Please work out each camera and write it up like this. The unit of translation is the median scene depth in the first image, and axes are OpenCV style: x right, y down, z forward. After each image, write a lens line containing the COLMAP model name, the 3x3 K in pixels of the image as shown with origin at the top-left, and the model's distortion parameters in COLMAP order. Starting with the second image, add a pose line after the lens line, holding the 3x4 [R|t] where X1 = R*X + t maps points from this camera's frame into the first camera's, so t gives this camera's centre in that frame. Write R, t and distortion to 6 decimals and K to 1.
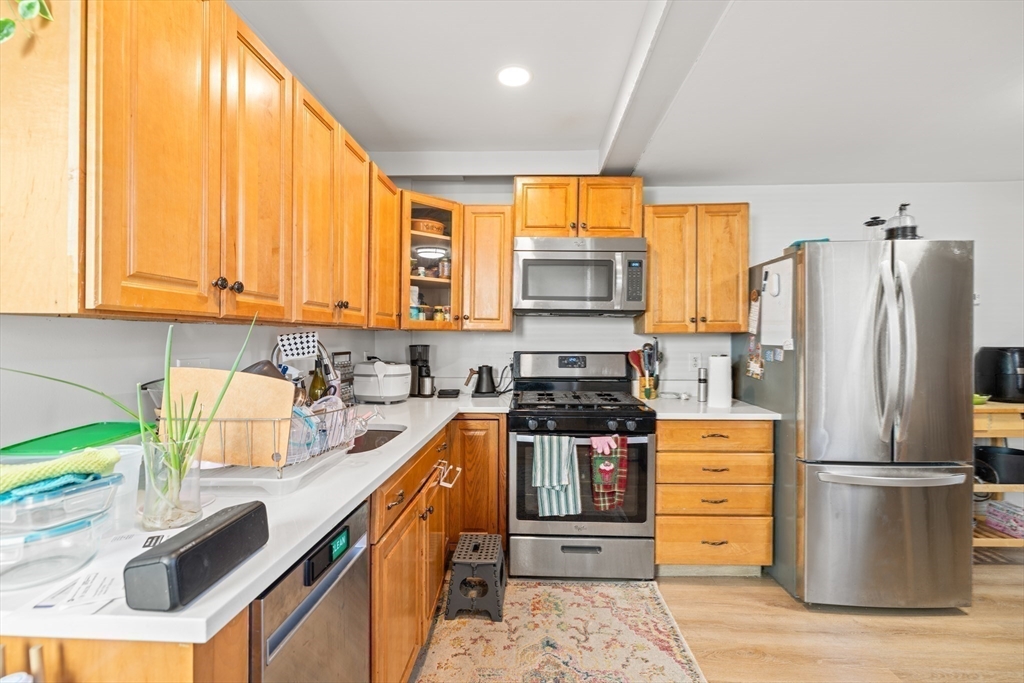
lens RADIAL K [[442.2, 0, 517.2], [0, 442.2, 340.2], [0, 0, 1]] dist [-0.008714, -0.000101]
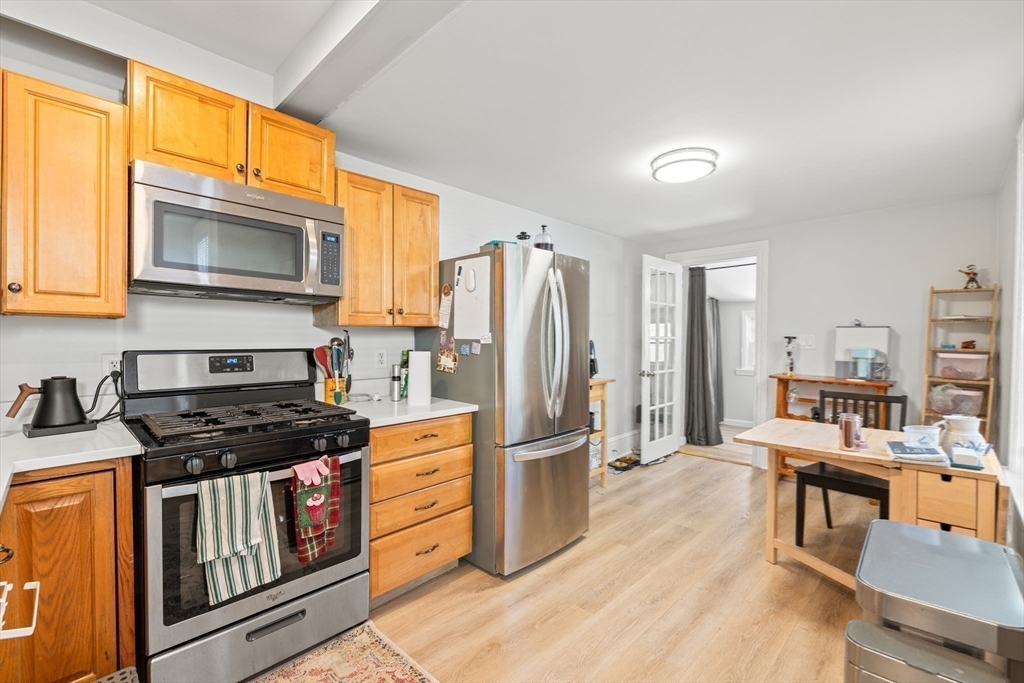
lens RADIAL K [[442.2, 0, 507.8], [0, 442.2, 346.6], [0, 0, 1]] dist [-0.008714, -0.000101]
pose [[0.666468, -0.013912, 0.745404, -0.124390], [0.000049, 0.999827, 0.018617, 0.009413], [-0.745534, -0.012371, 0.666353, 0.240261]]
